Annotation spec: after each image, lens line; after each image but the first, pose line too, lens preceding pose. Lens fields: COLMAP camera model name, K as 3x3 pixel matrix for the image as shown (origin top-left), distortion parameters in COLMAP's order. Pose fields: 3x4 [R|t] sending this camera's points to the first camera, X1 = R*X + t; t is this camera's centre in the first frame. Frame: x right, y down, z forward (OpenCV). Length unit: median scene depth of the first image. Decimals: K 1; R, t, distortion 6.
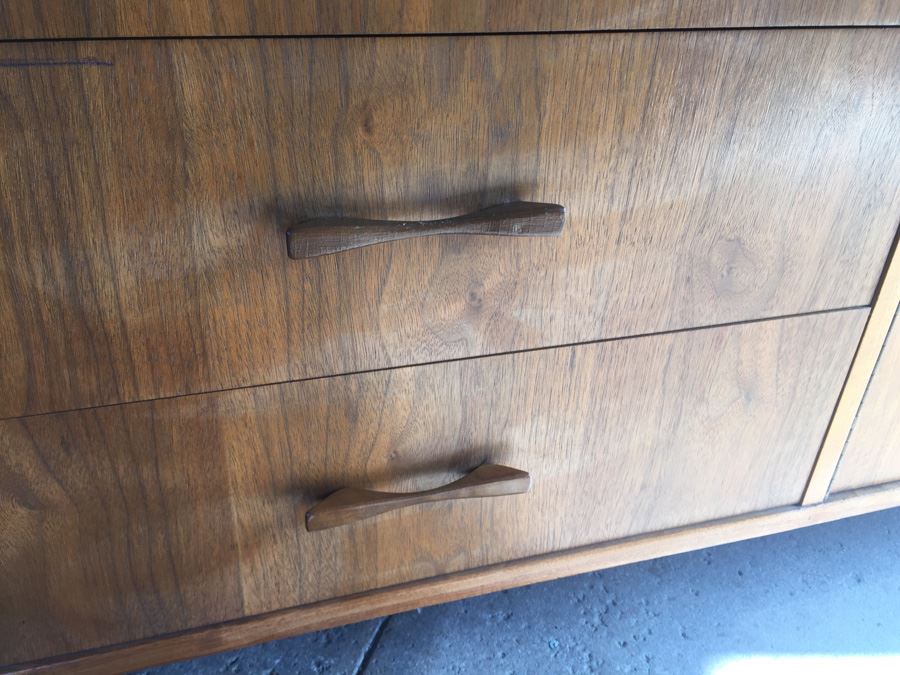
lens RADIAL K [[766.6, 0, 444.8], [0, 766.6, 328.6], [0, 0, 1]] dist [0.091045, -0.130068]
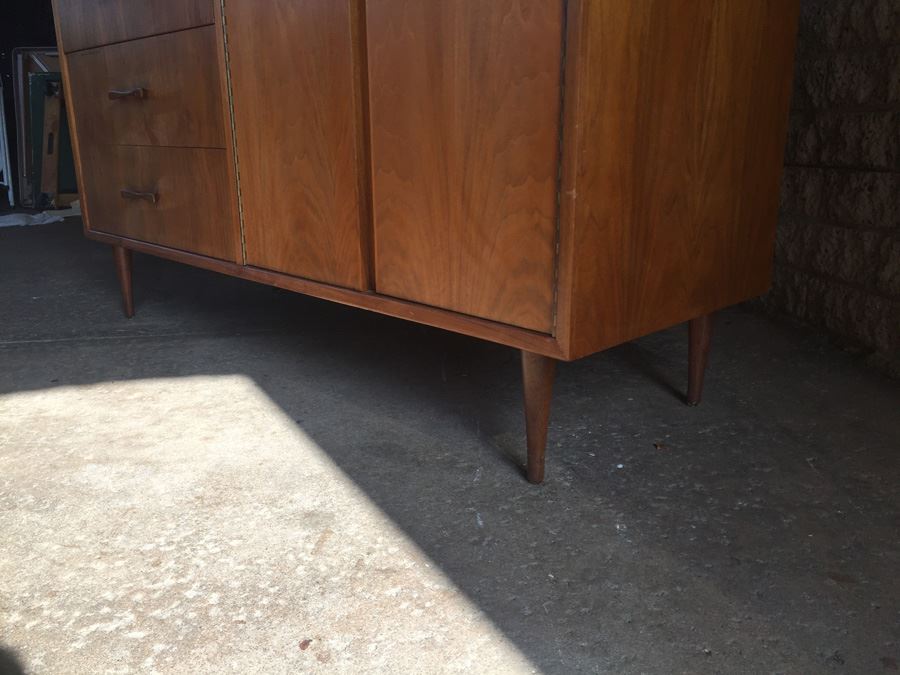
lens RADIAL K [[766.6, 0, 447.5], [0, 766.6, 337.5], [0, 0, 1]] dist [0.091045, -0.130068]
pose [[0.456206, 0.195972, -0.868027, 3.555623], [-0.426503, 0.904265, -0.020003, 0.293361], [0.781007, 0.379342, 0.496114, 0.709356]]
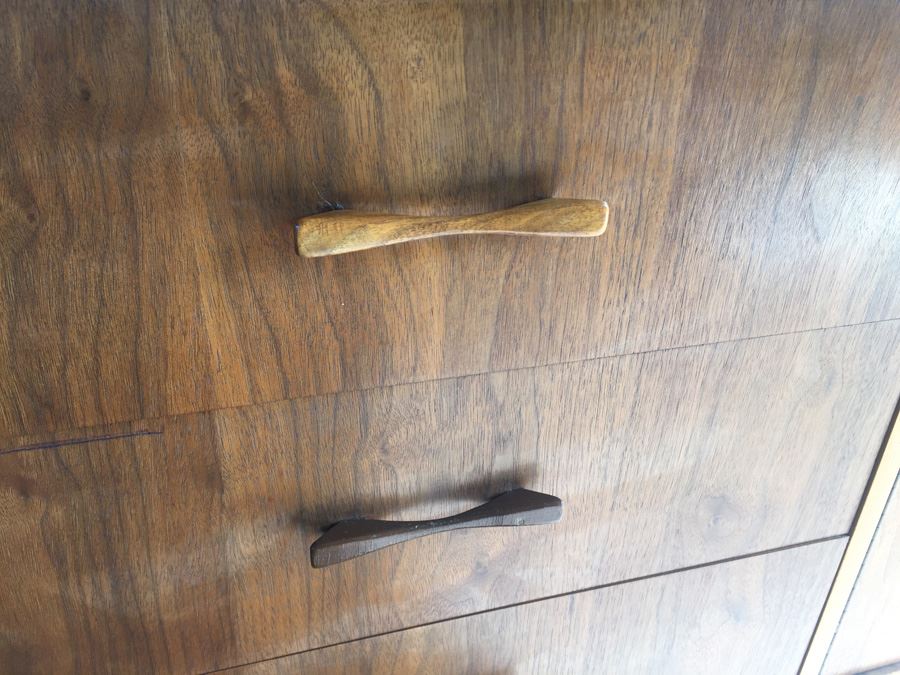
lens RADIAL K [[766.6, 0, 441.4], [0, 766.6, 333.3], [0, 0, 1]] dist [0.091045, -0.130068]
pose [[0.999984, -0.004906, -0.002852, -0.011227], [0.004801, 0.999352, -0.035680, -0.326829], [0.003025, 0.035666, 0.999359, -0.099144]]
